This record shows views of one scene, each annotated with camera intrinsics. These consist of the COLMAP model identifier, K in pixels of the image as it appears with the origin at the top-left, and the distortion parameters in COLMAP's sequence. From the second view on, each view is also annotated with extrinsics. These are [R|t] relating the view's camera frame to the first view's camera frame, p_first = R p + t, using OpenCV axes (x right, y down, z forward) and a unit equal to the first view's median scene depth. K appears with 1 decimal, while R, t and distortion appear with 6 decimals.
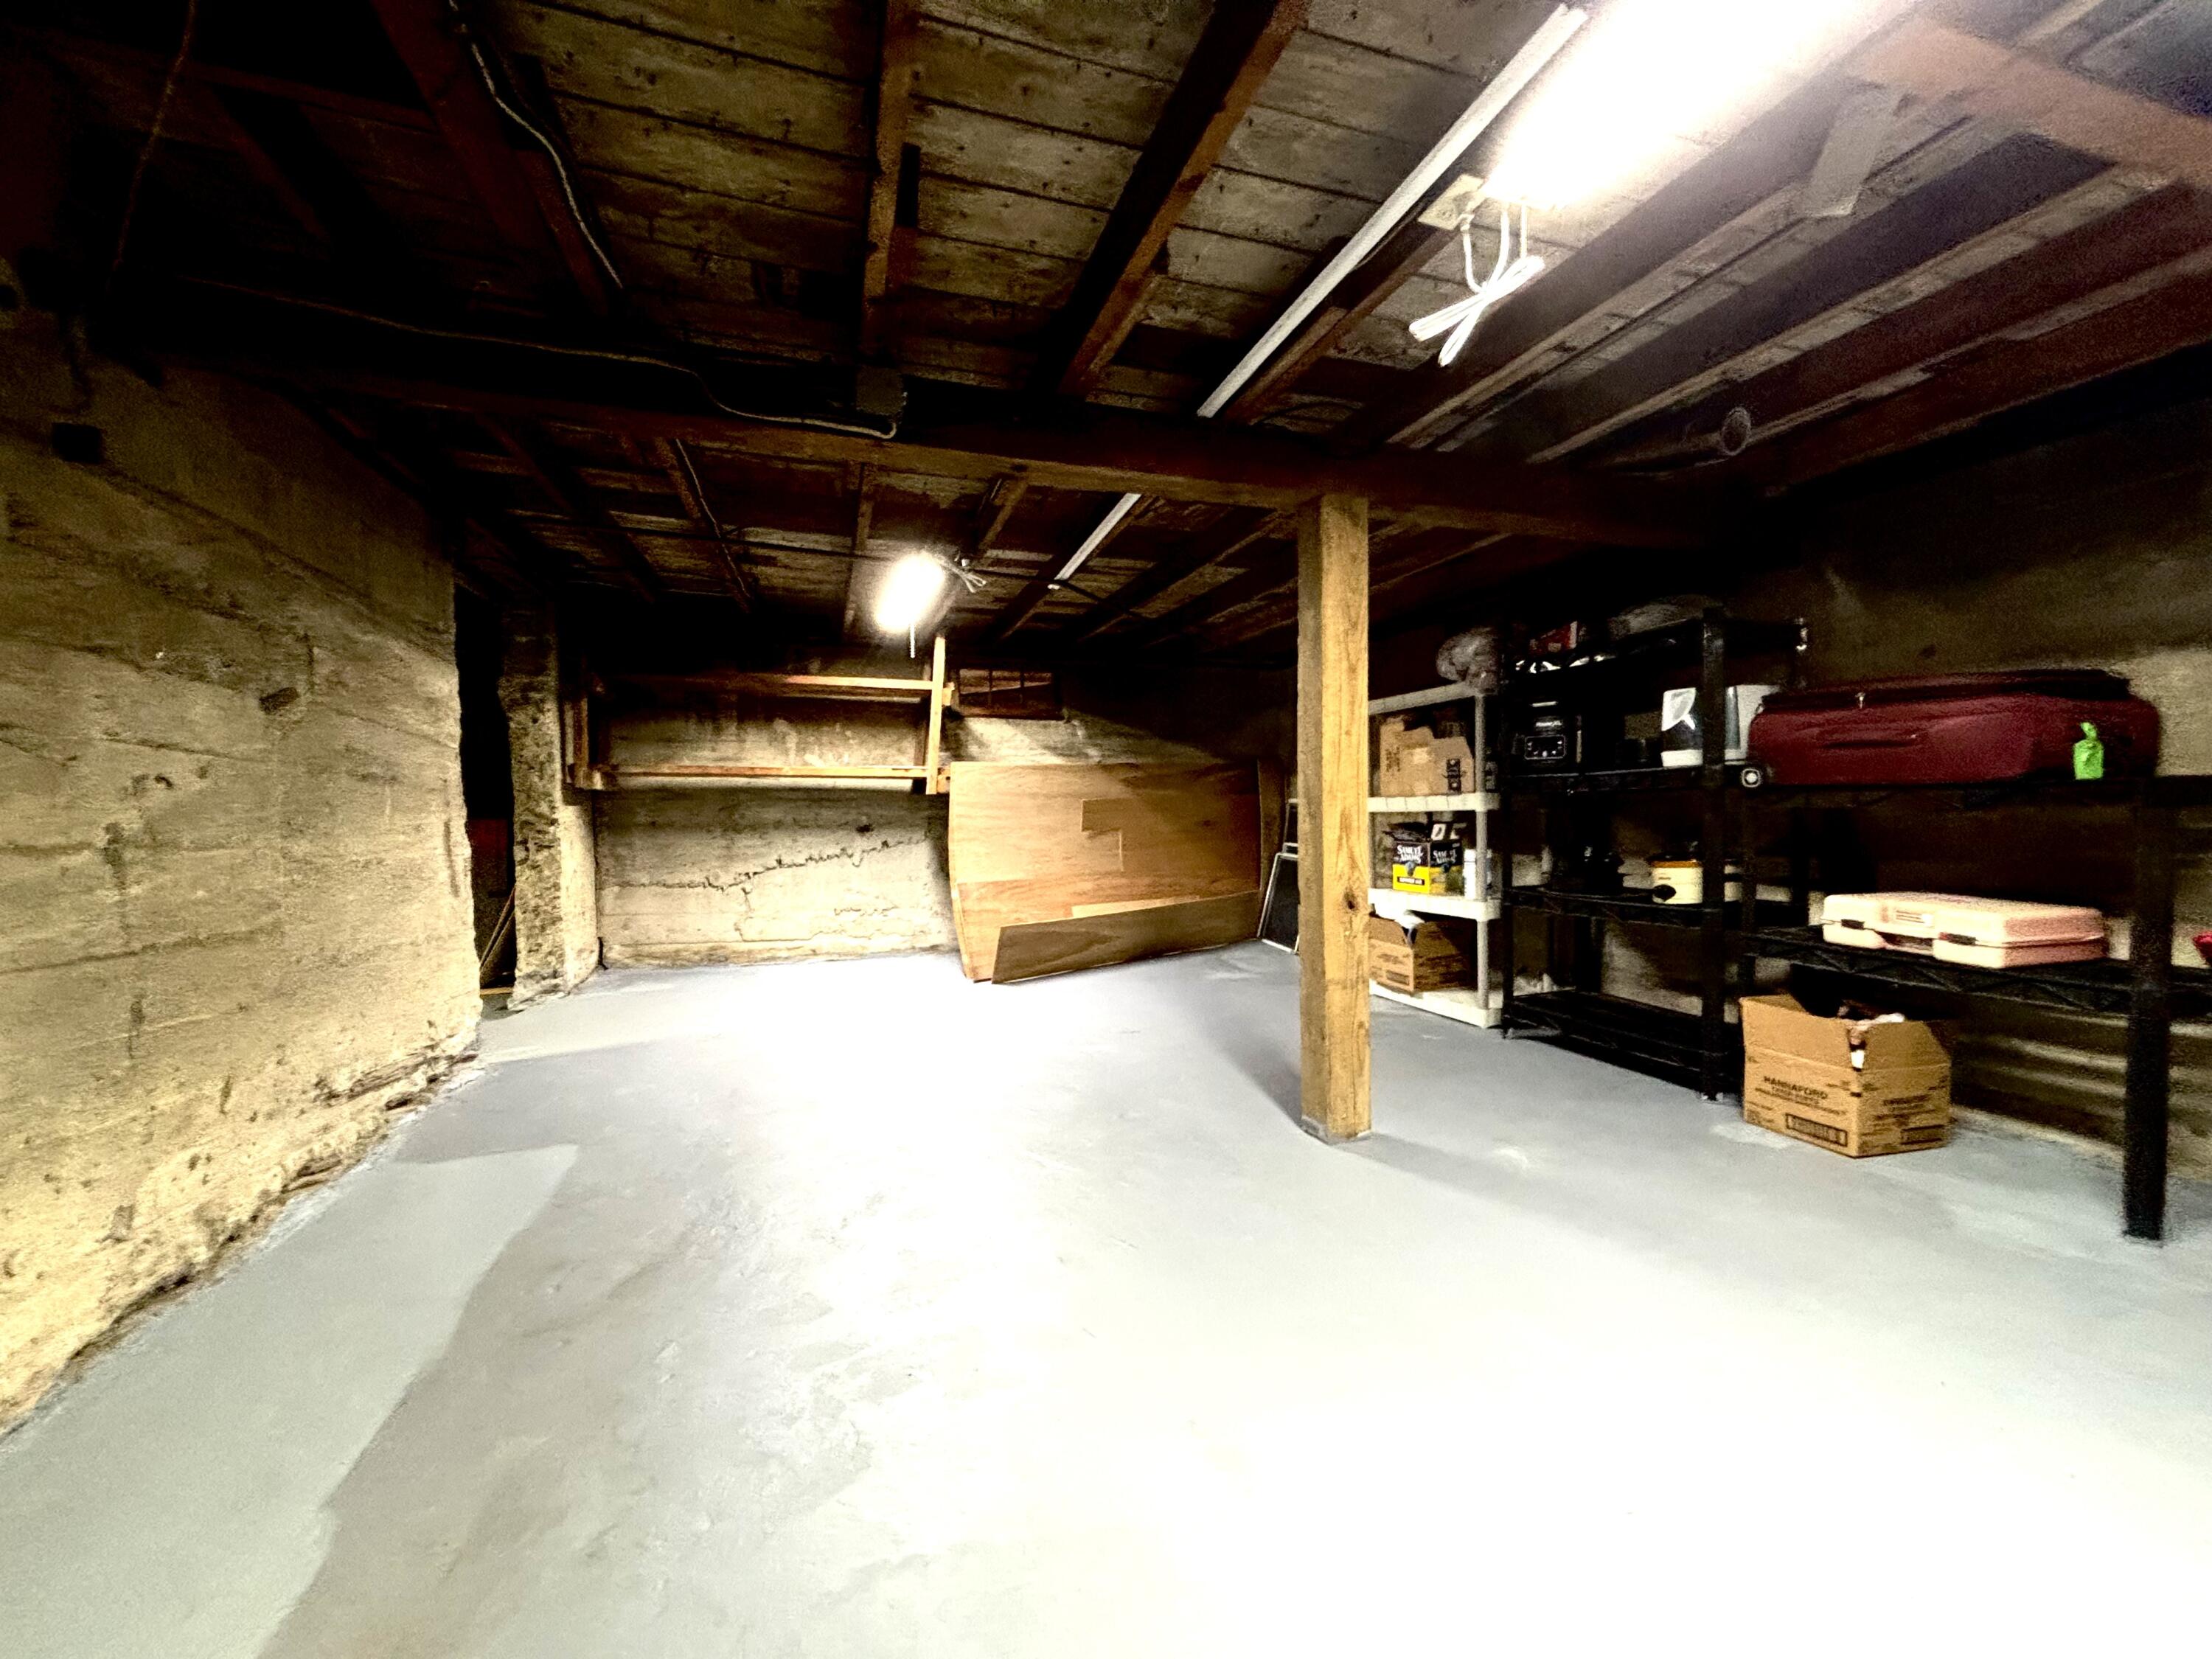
lens RADIAL K [[895.0, 0, 1106.0], [0, 895.0, 829.5], [0, 0, 1]] dist [-0.001596, -0.000396]
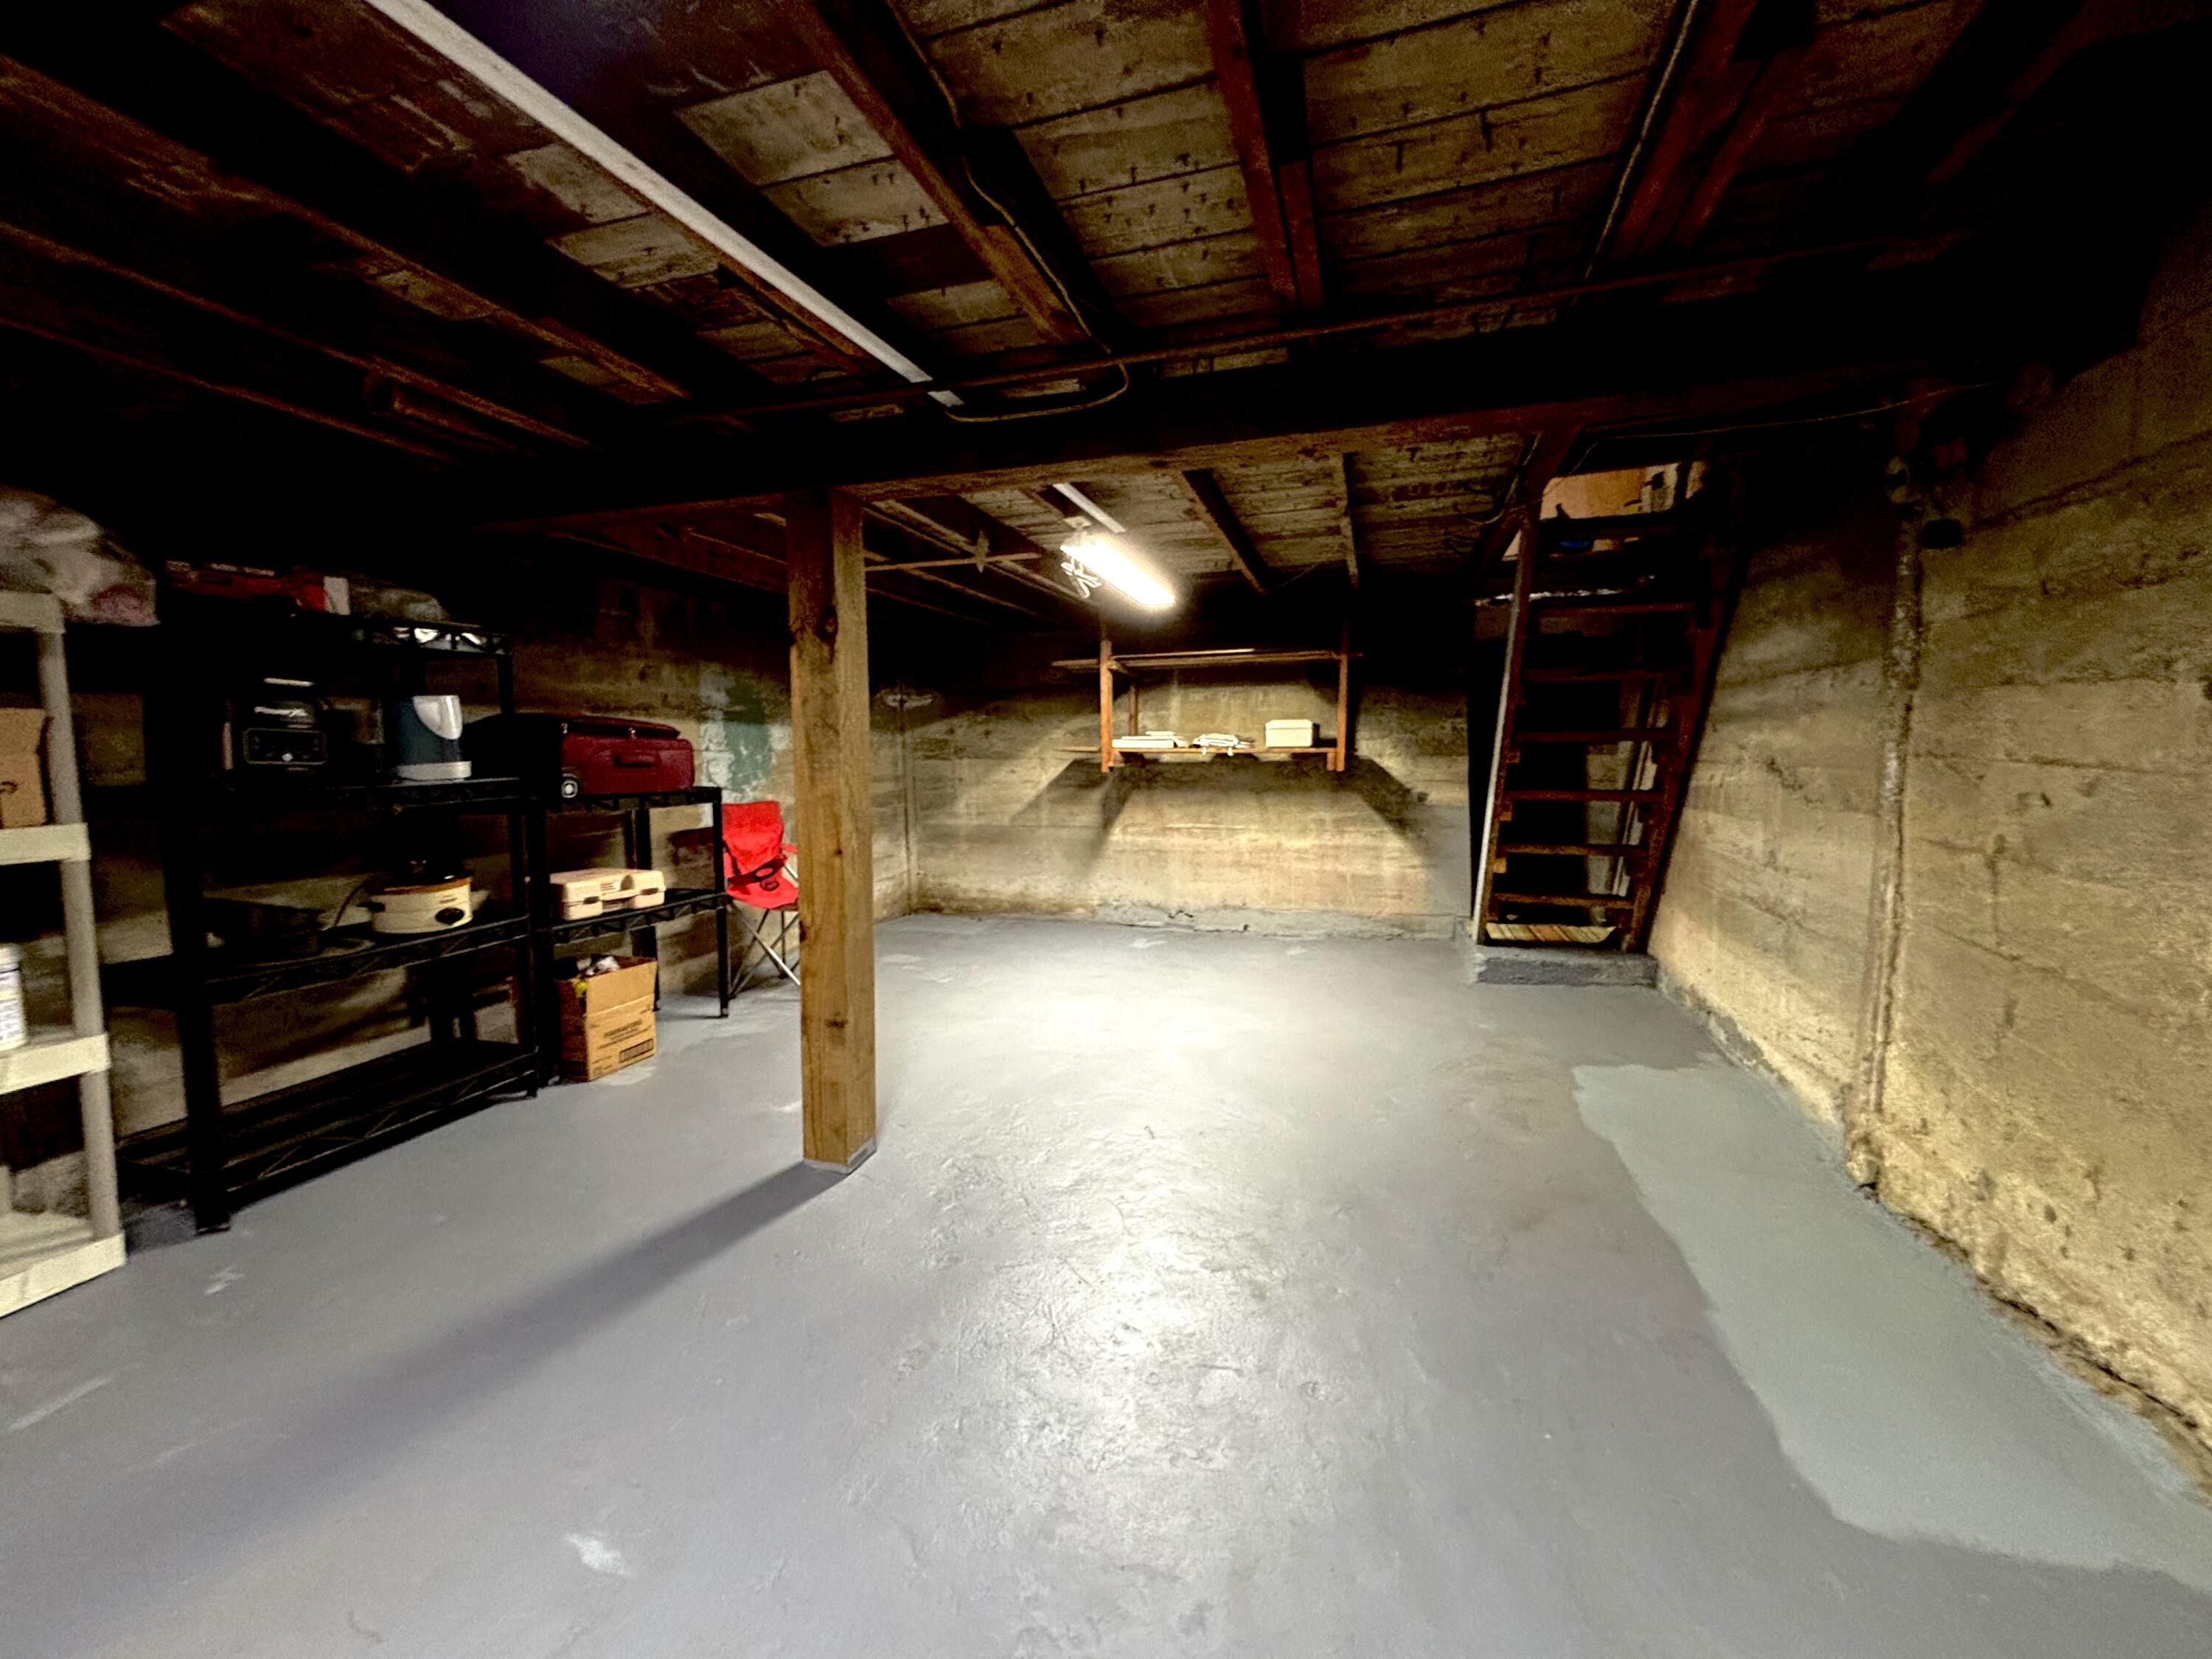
lens RADIAL K [[895.0, 0, 1106.0], [0, 895.0, 829.5], [0, 0, 1]] dist [-0.001596, -0.000396]
pose [[-0.824702, -0.029329, 0.564806, -0.703594], [0.031871, 0.994658, 0.098186, -0.136408], [-0.564668, 0.098975, -0.819362, 2.184693]]
